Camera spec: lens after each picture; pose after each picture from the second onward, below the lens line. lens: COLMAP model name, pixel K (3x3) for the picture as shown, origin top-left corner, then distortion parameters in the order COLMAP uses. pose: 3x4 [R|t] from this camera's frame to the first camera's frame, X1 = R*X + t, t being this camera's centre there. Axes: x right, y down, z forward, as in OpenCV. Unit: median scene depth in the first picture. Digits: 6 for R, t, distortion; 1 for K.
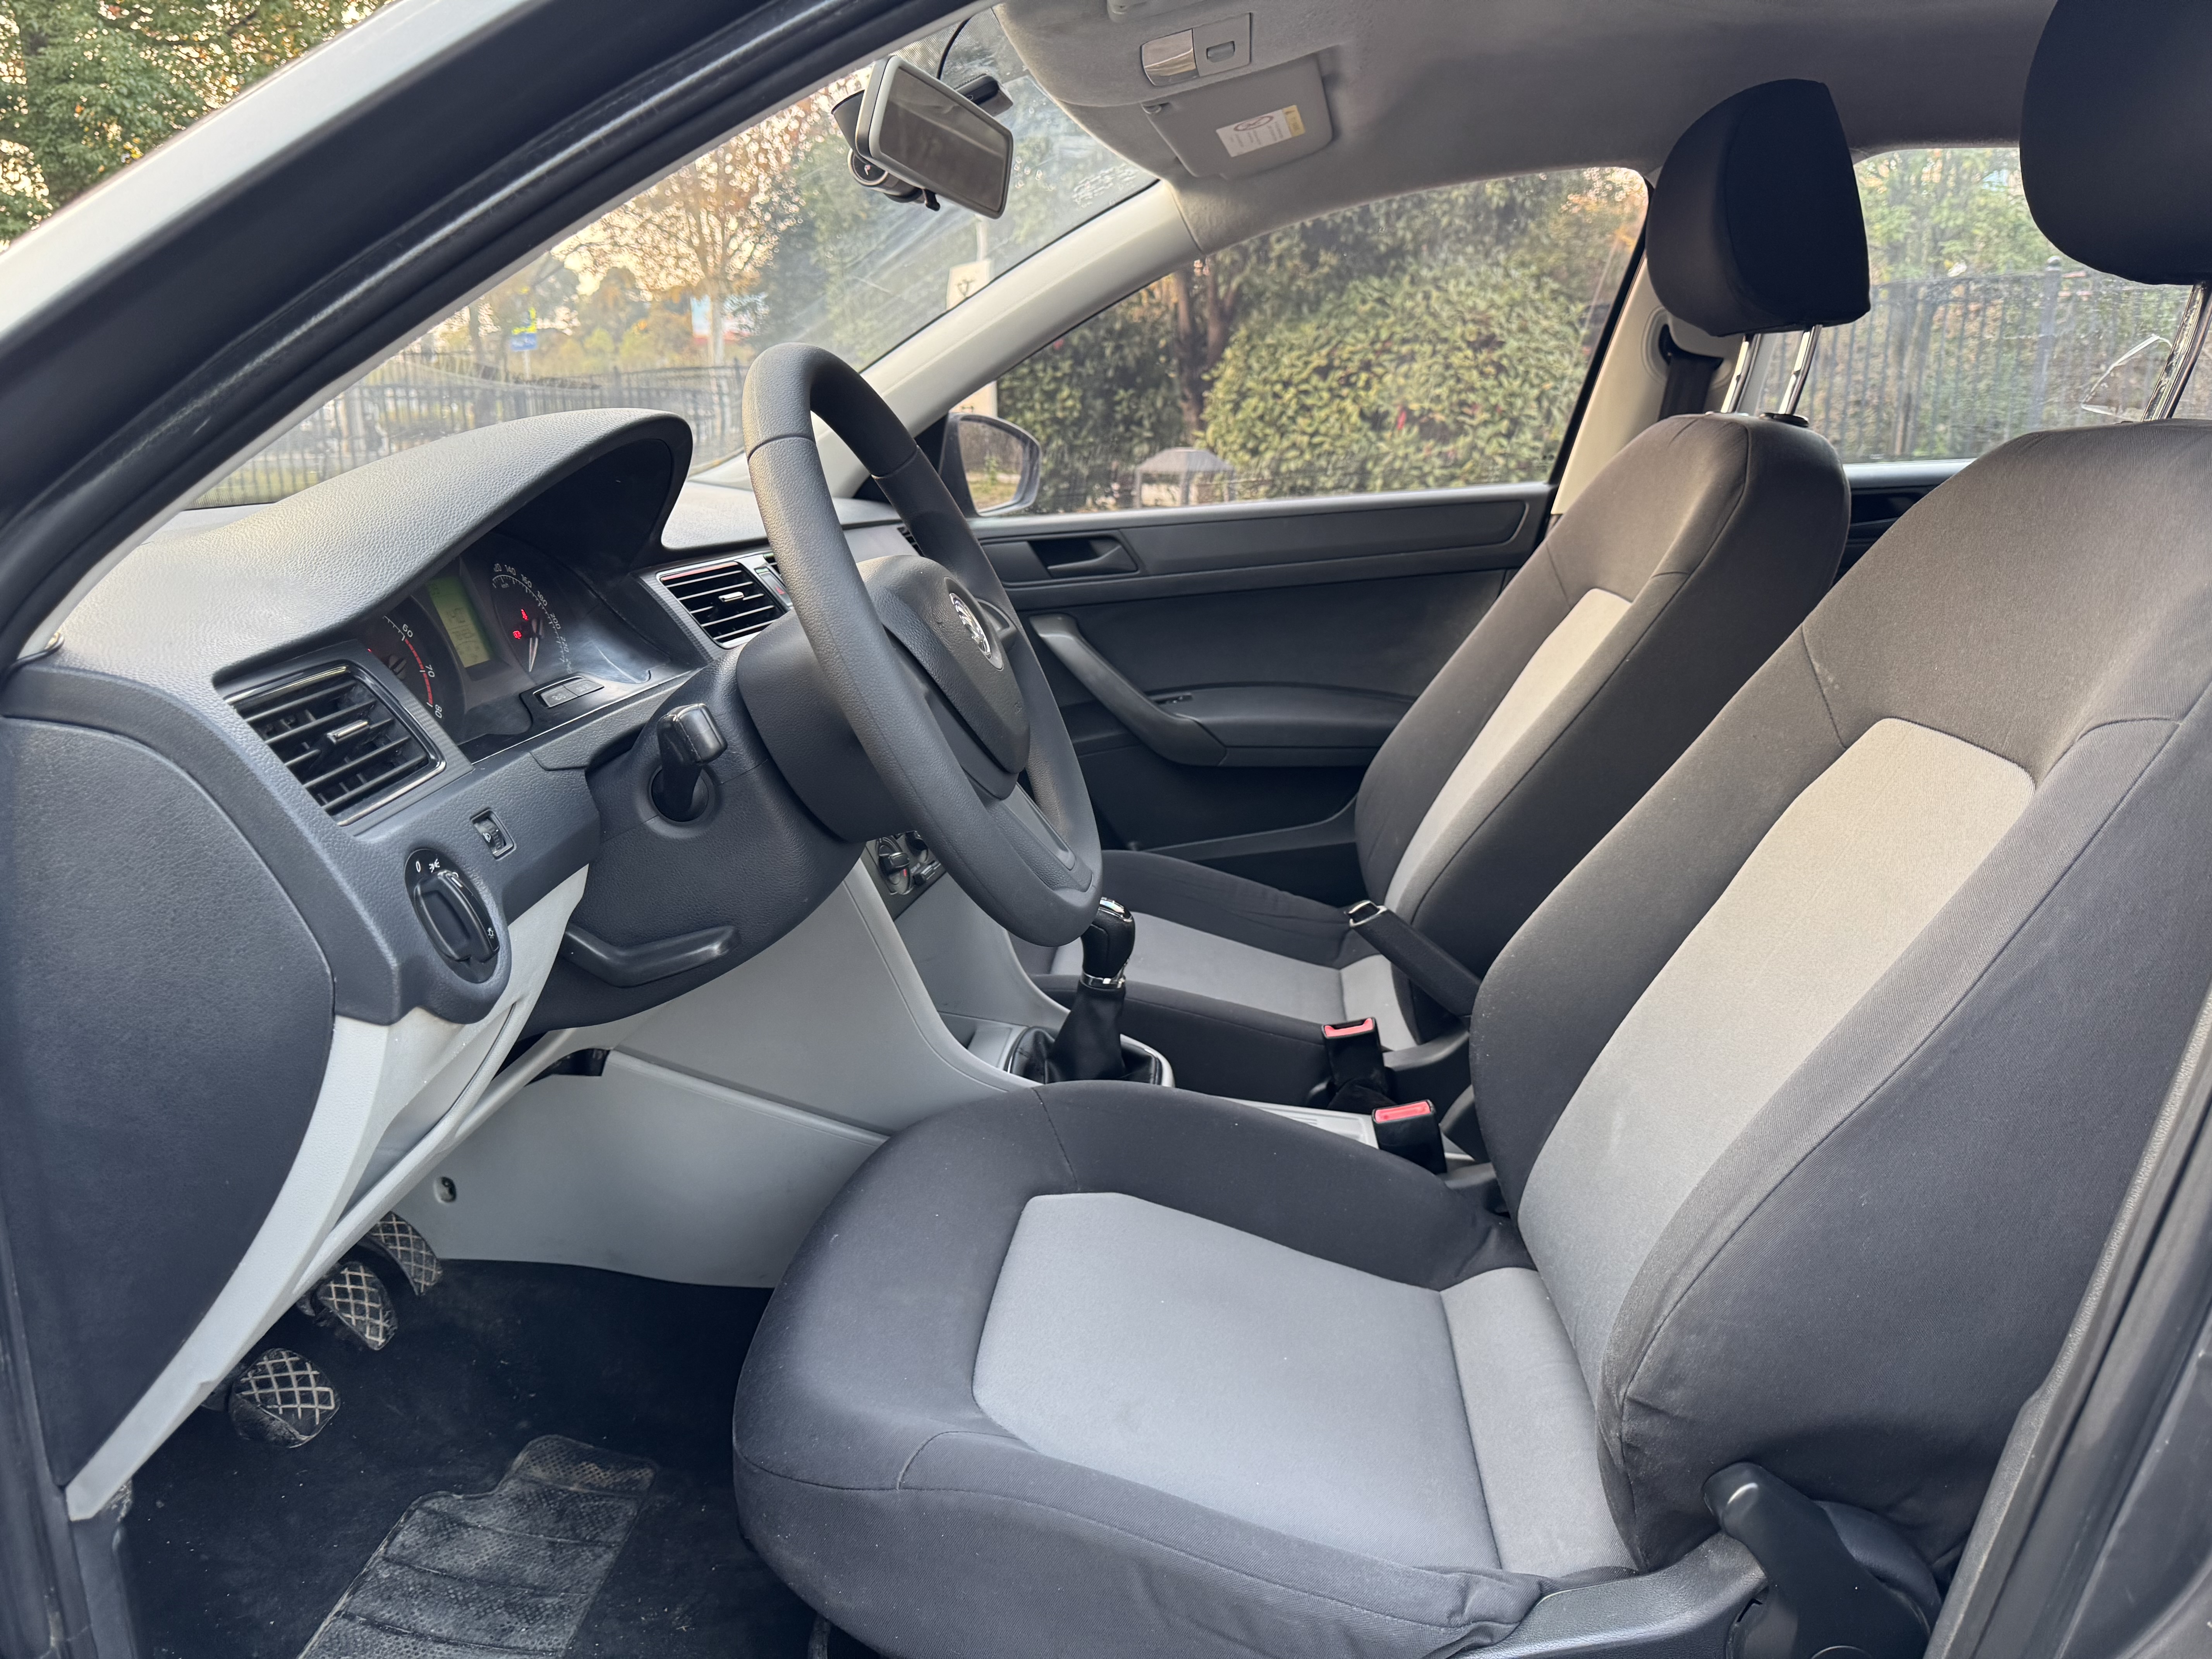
lens RADIAL K [[1599.0, 0, 1106.0], [0, 1599.0, 829.5], [0, 0, 1]] dist [-0.008978, 0.002738]
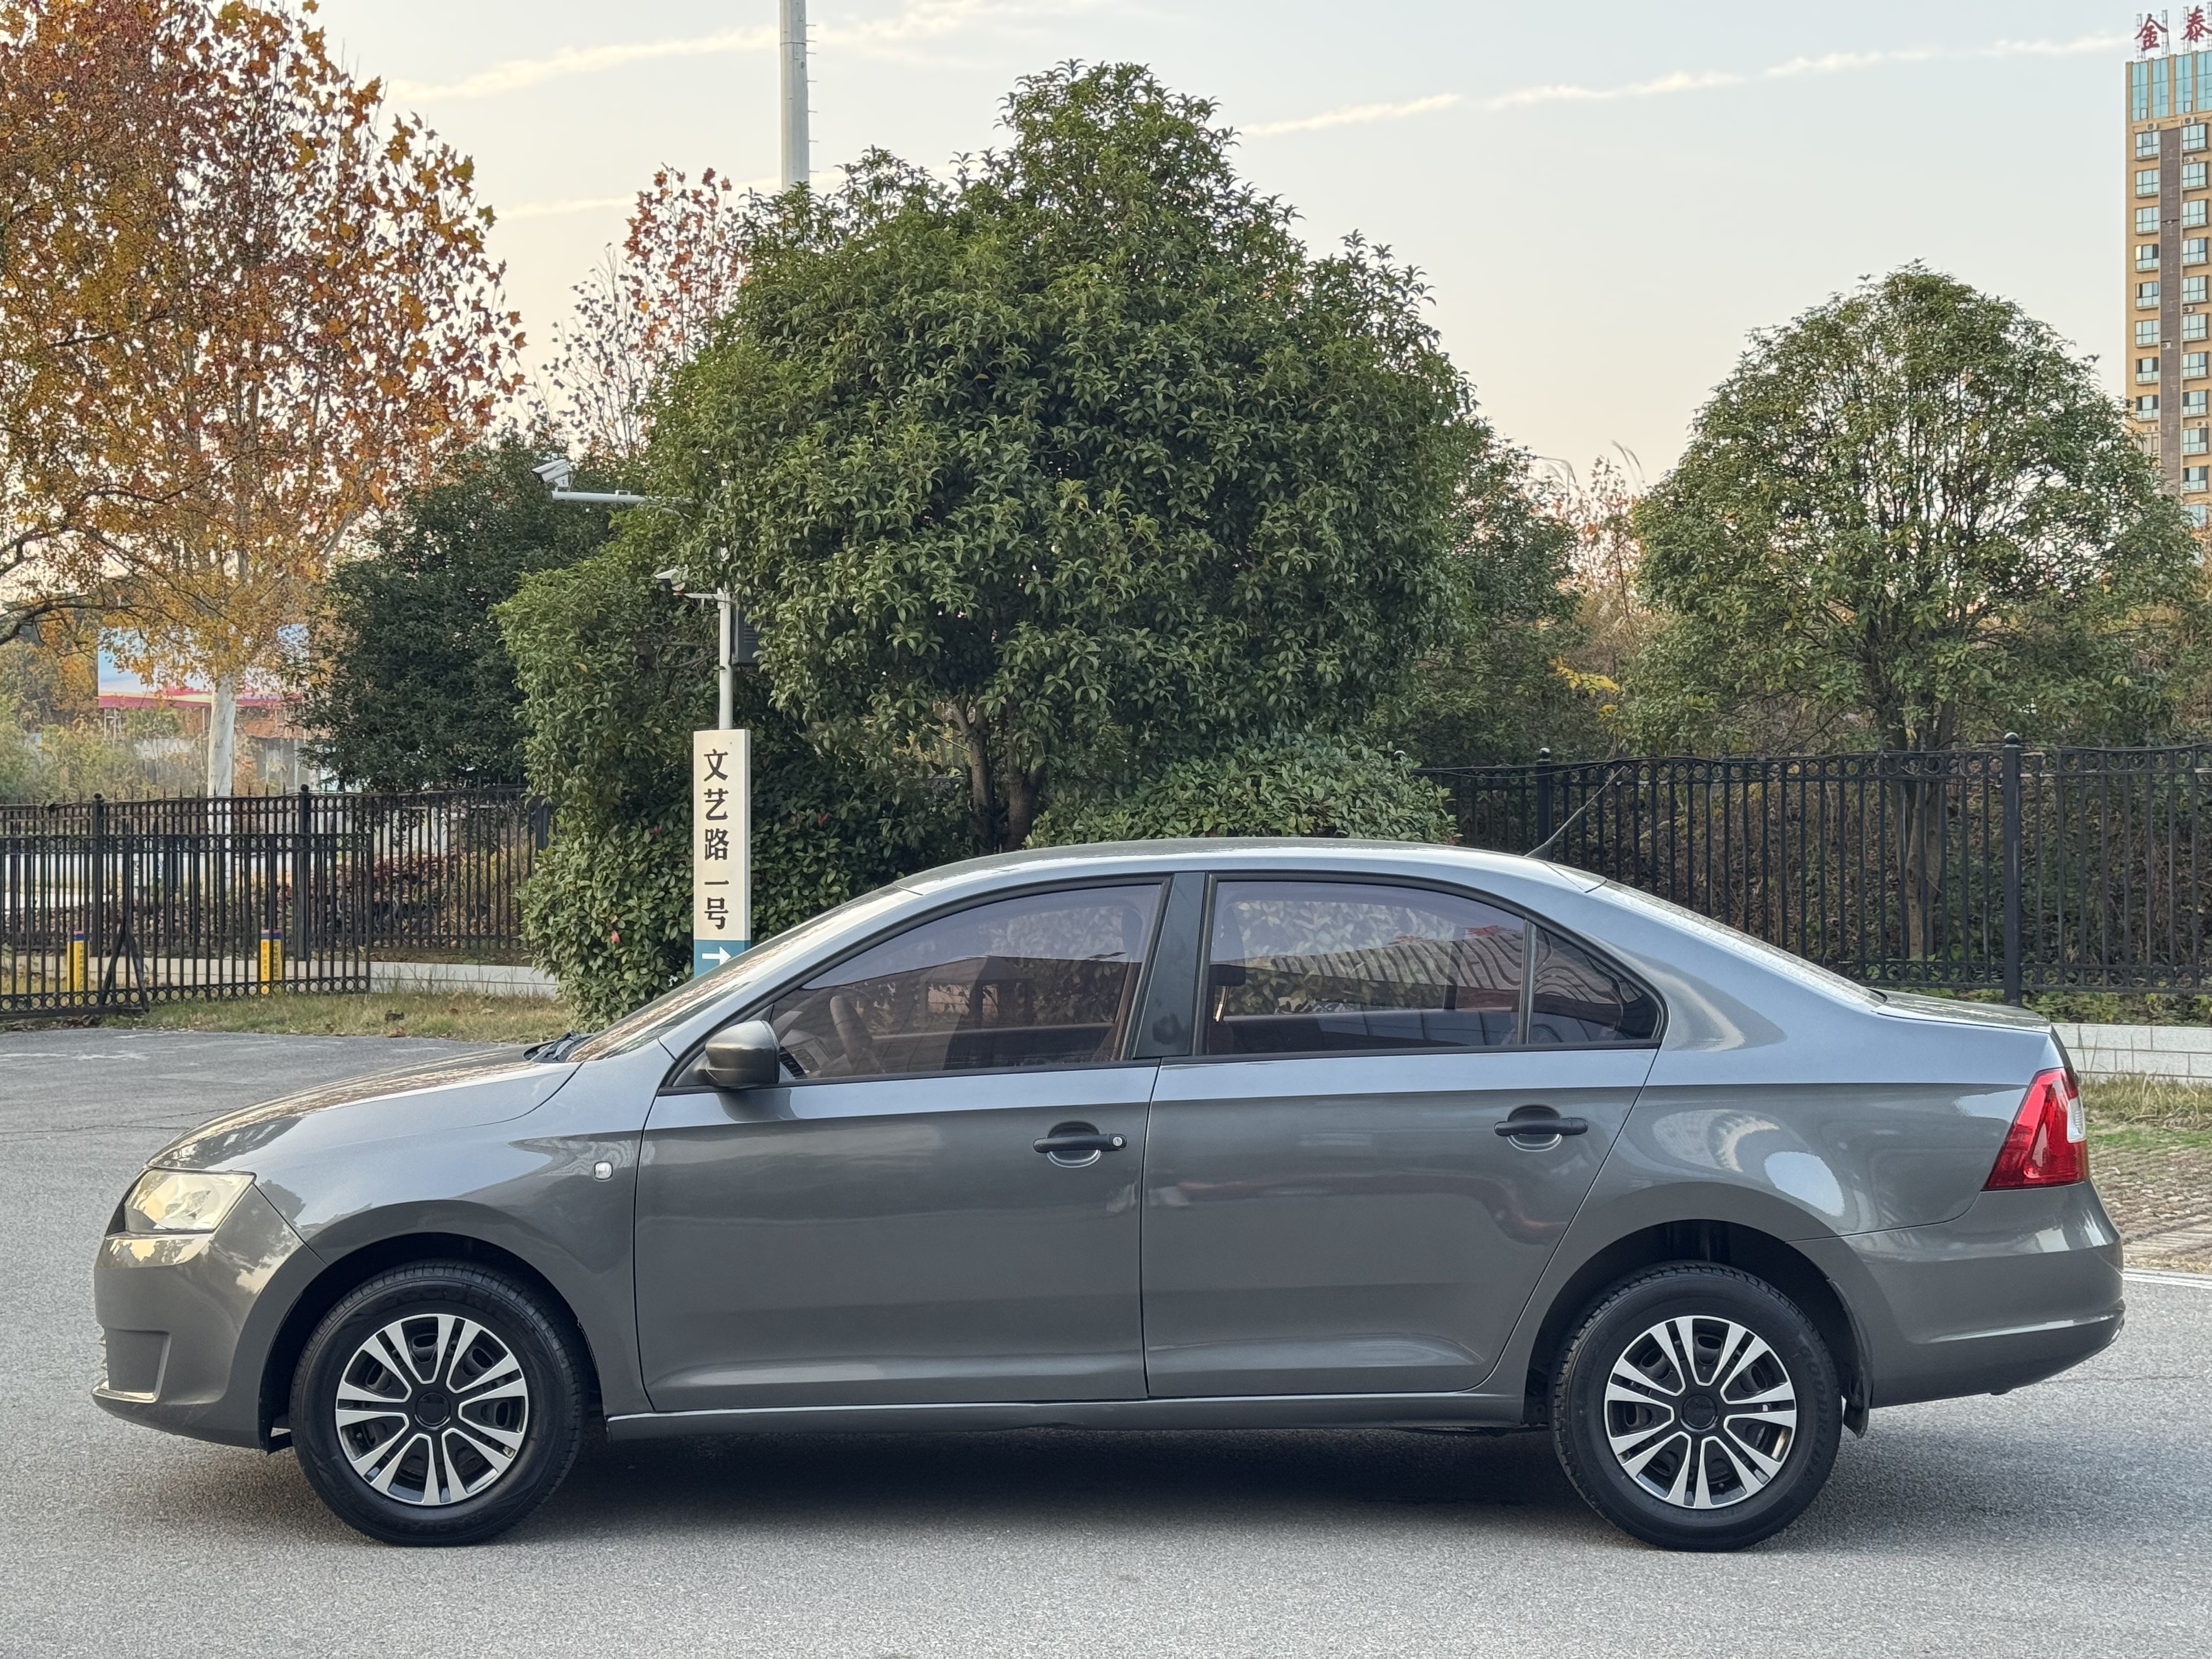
lens RADIAL K [[3066.5, 0, 1116.3], [0, 3066.5, 832.5], [0, 0, 1]] dist [0.200645, -0.461016]
pose [[0.995891, 0.014875, 0.089334, -0.023749], [0.008375, 0.967066, -0.254387, 0.115725], [-0.090176, 0.254090, 0.962968, -0.589390]]
